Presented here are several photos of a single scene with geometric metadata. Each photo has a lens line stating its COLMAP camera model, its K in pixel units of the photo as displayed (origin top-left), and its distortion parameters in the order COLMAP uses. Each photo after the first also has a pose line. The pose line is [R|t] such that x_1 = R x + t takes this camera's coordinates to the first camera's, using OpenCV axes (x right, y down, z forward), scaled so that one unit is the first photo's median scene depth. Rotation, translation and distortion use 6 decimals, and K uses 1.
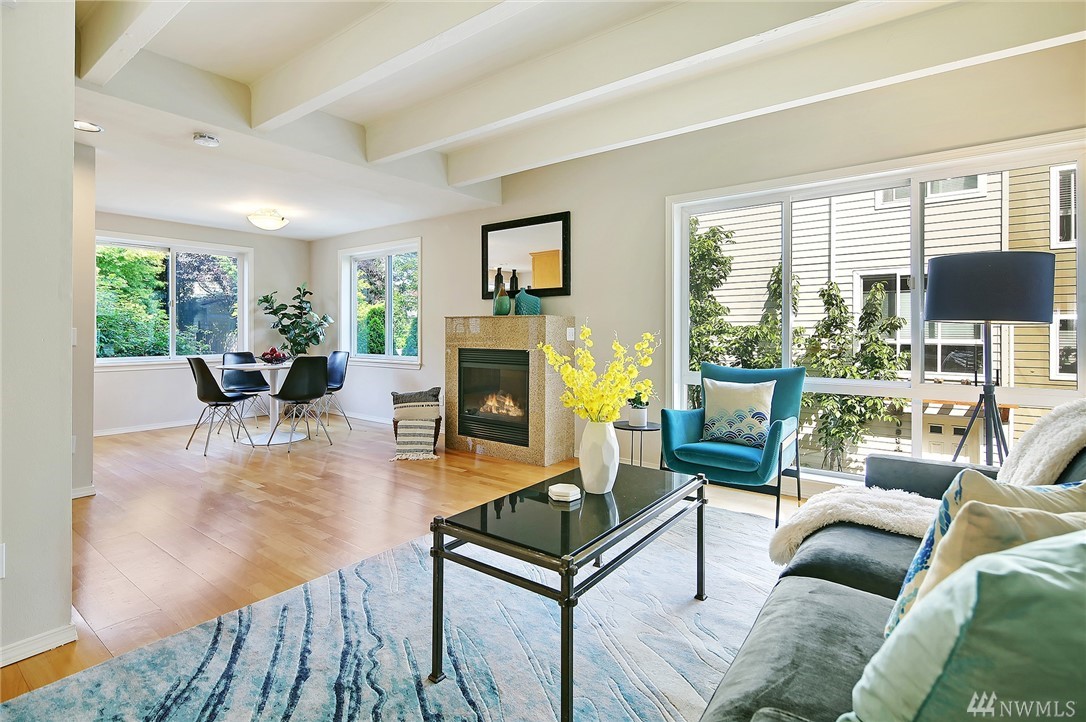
lens RADIAL K [[525.9, 0, 547.1], [0, 525.9, 334.0], [0, 0, 1]] dist [0.003324, -0.001686]
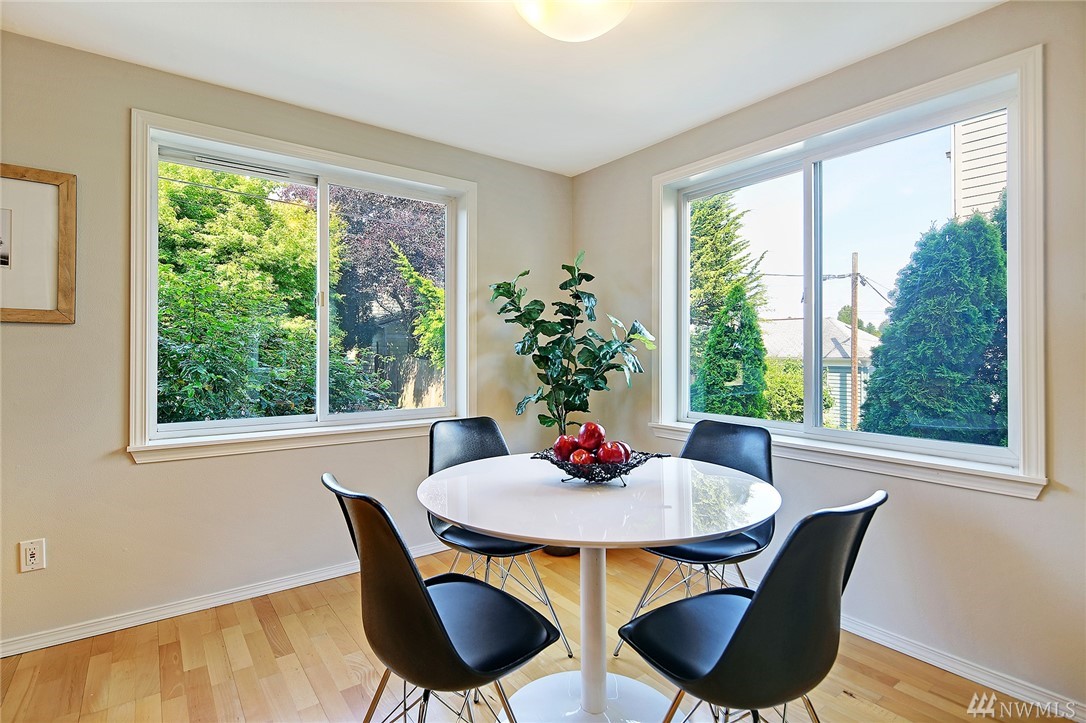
lens RADIAL K [[525.9, 0, 544.7], [0, 525.9, 354.5], [0, 0, 1]] dist [0.003324, -0.001686]
pose [[0.961858, 0.004688, -0.273510, -0.382364], [-0.004833, 0.999988, 0.000146, -0.010833], [0.273507, 0.001181, 0.961869, 0.583030]]
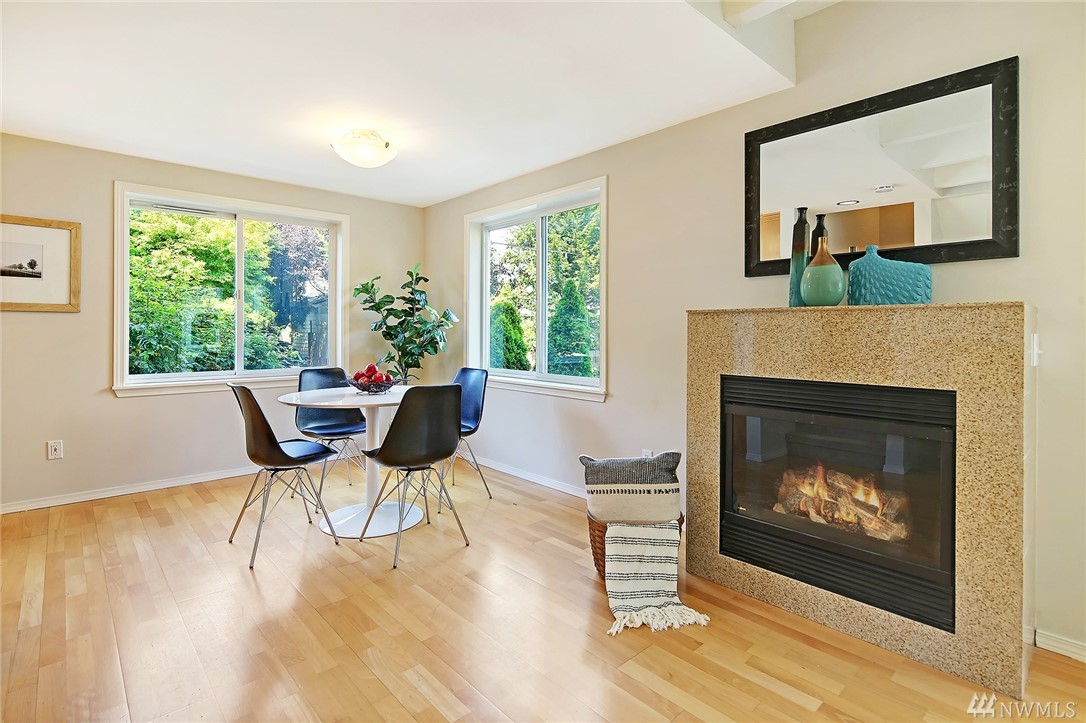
lens RADIAL K [[525.9, 0, 537.2], [0, 525.9, 334.1], [0, 0, 1]] dist [0.003324, -0.001686]
pose [[0.981468, 0.003926, -0.191586, -0.185468], [-0.003662, 0.999992, 0.001734, -0.008389], [0.191591, -0.001000, 0.981474, 0.375662]]
